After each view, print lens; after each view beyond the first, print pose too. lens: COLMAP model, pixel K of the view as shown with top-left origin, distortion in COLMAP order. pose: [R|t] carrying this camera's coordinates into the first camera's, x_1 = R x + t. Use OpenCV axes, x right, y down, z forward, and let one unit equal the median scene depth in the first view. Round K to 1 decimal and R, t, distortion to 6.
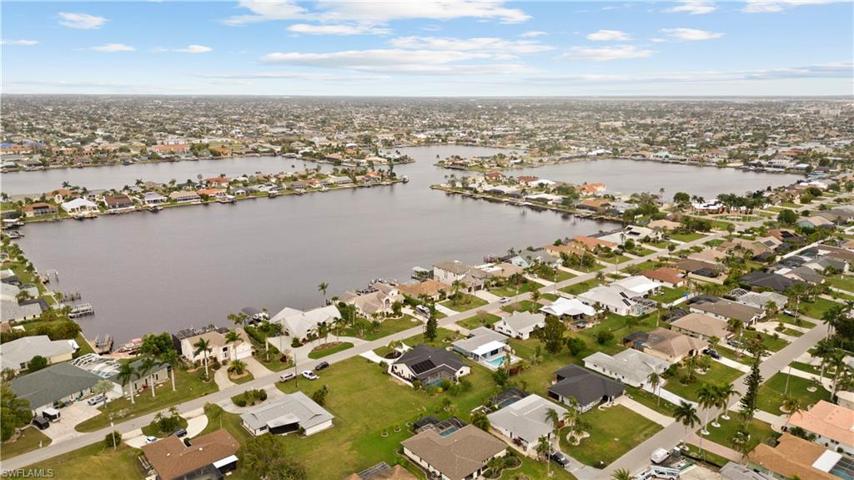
lens RADIAL K [[623.9, 0, 427.0], [0, 623.9, 240.0], [0, 0, 1]] dist [-0.027697, -0.002655]
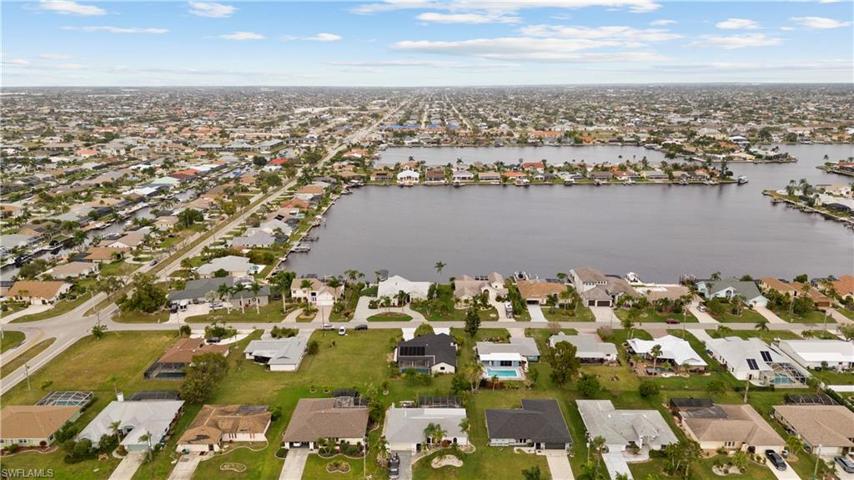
lens RADIAL K [[623.9, 0, 427.0], [0, 623.9, 240.0], [0, 0, 1]] dist [-0.027697, -0.002655]
pose [[0.761214, 0.173250, -0.624930, 0.535065], [-0.159960, 0.984040, 0.077962, -0.050774], [0.628463, 0.040618, 0.776778, 0.188374]]
